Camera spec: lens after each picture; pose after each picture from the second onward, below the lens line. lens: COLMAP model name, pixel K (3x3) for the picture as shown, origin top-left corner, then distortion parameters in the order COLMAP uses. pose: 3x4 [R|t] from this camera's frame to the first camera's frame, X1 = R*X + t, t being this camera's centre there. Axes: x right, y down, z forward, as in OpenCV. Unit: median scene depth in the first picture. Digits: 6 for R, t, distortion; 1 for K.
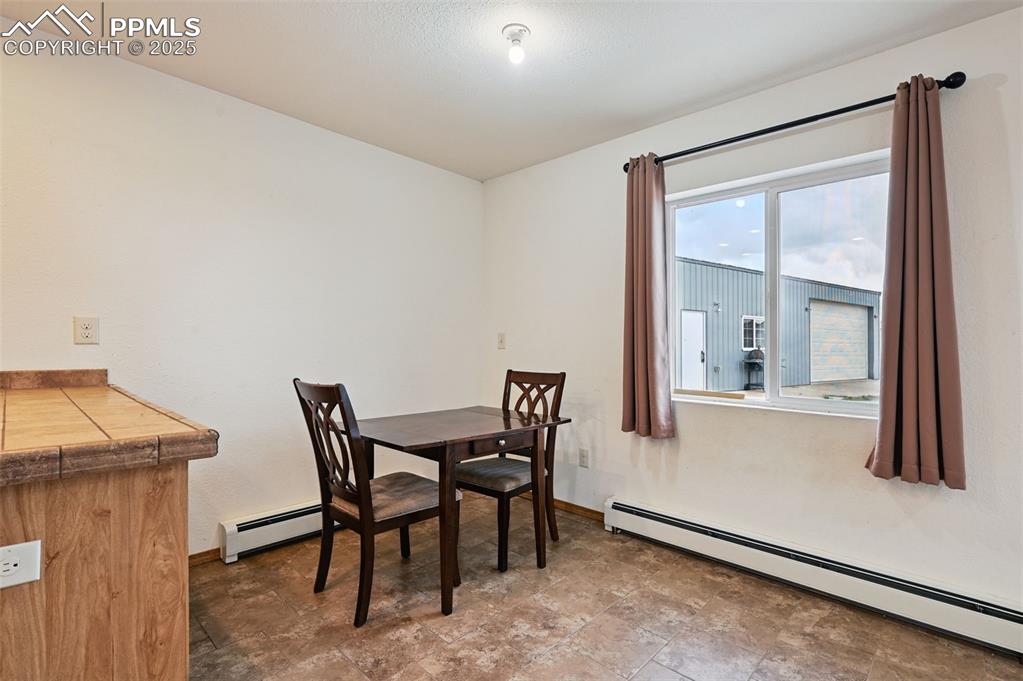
lens RADIAL K [[509.5, 0, 489.6], [0, 509.5, 335.4], [0, 0, 1]] dist [0.002703, 0.000541]
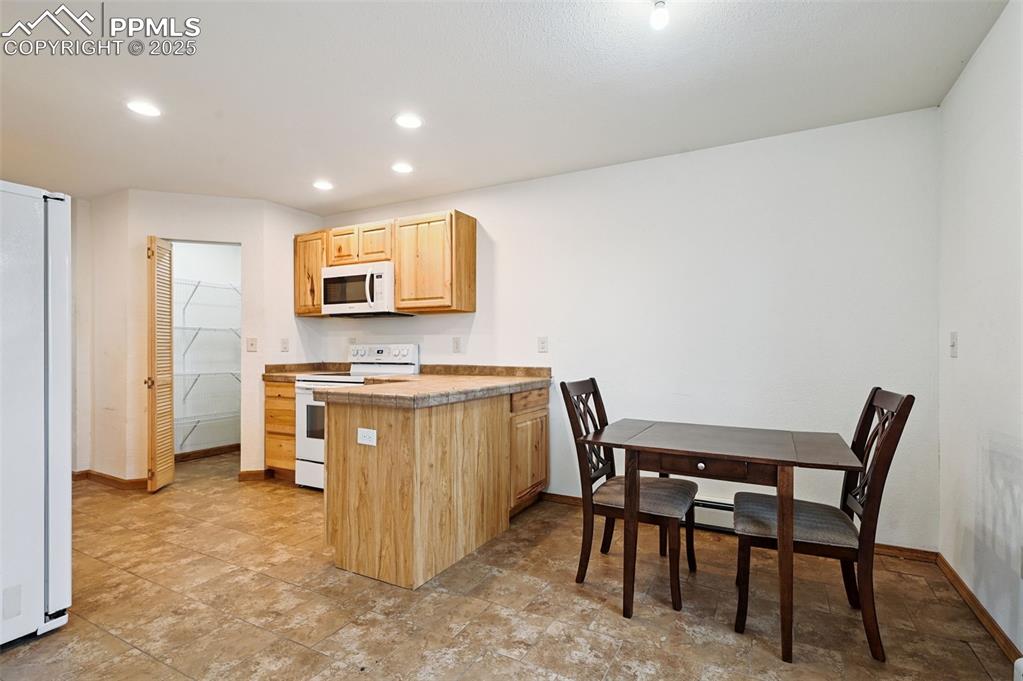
lens RADIAL K [[459.4, 0, 500.4], [0, 459.4, 358.6], [0, 0, 1]] dist [0.001908, 0.000451]
pose [[0.251722, 0.004994, -0.967787, 0.778233], [0.014594, 0.999853, 0.008955, 0.026362], [0.967690, -0.016378, 0.251612, 0.573515]]
